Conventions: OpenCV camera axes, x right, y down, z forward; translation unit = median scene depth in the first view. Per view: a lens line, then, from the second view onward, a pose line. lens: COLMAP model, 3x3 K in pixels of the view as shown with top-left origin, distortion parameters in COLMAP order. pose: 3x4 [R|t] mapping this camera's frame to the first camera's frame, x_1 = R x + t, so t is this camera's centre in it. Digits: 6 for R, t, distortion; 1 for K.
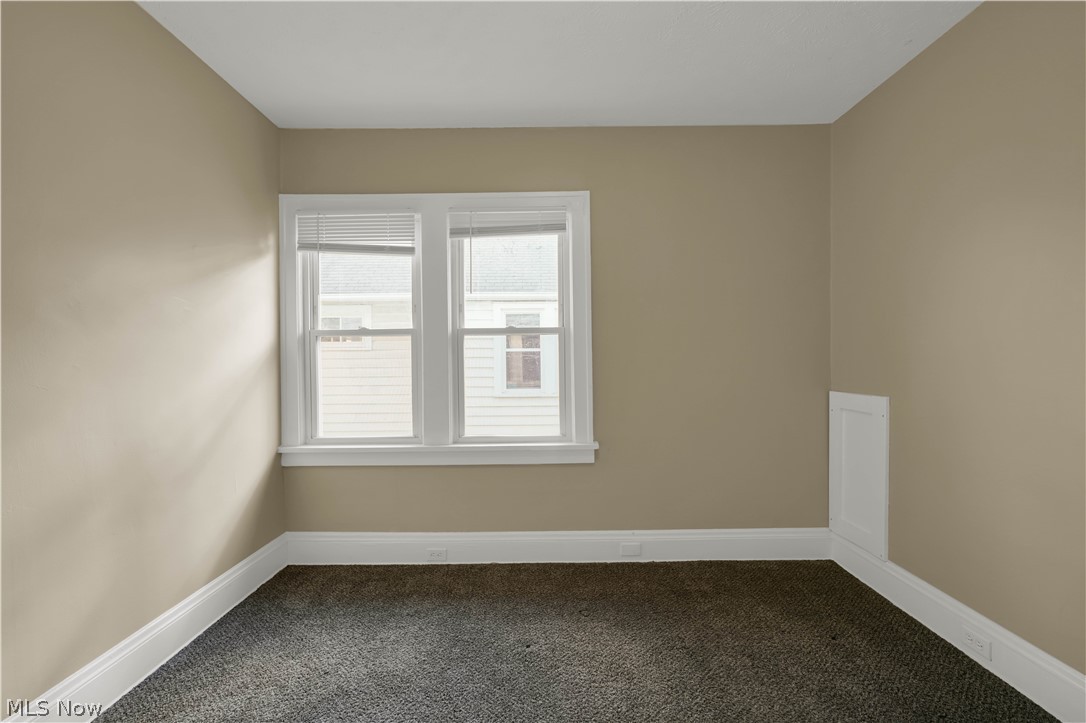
lens RADIAL K [[438.3, 0, 540.7], [0, 438.3, 364.5], [0, 0, 1]] dist [-0.003543, -0.000186]
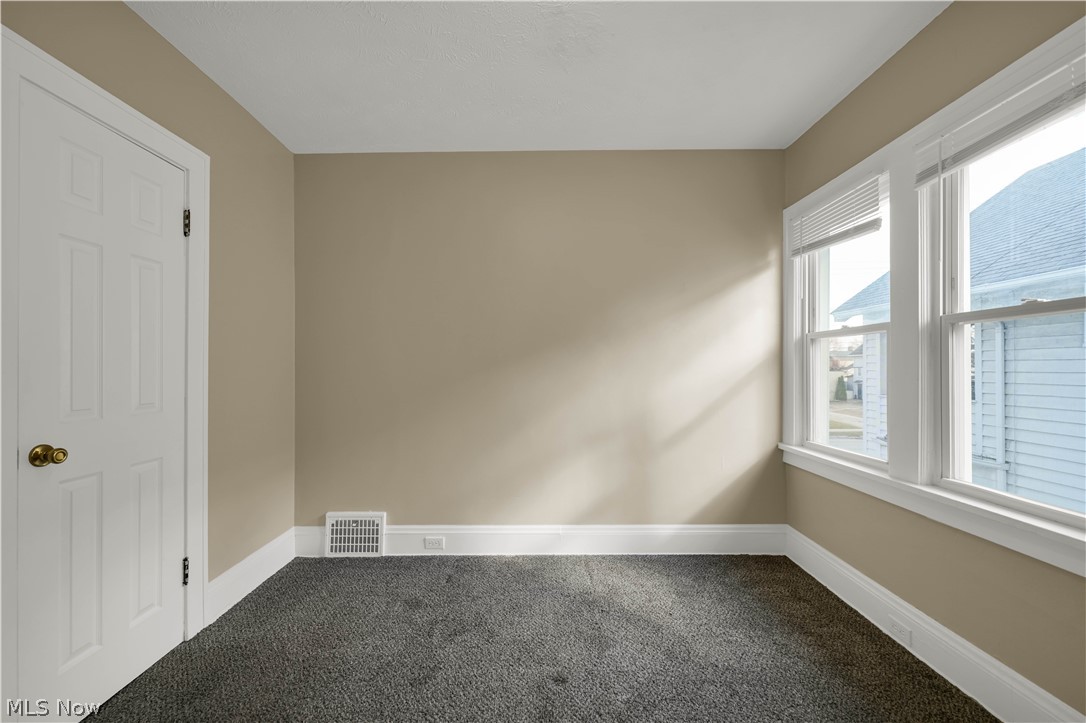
lens RADIAL K [[438.3, 0, 538.8], [0, 438.3, 363.8], [0, 0, 1]] dist [-0.003543, -0.000186]
pose [[0.003589, 0.000768, -0.999993, 0.492077], [-0.004510, 0.999990, 0.000752, -0.006954], [0.999983, 0.004507, 0.003593, 0.397542]]
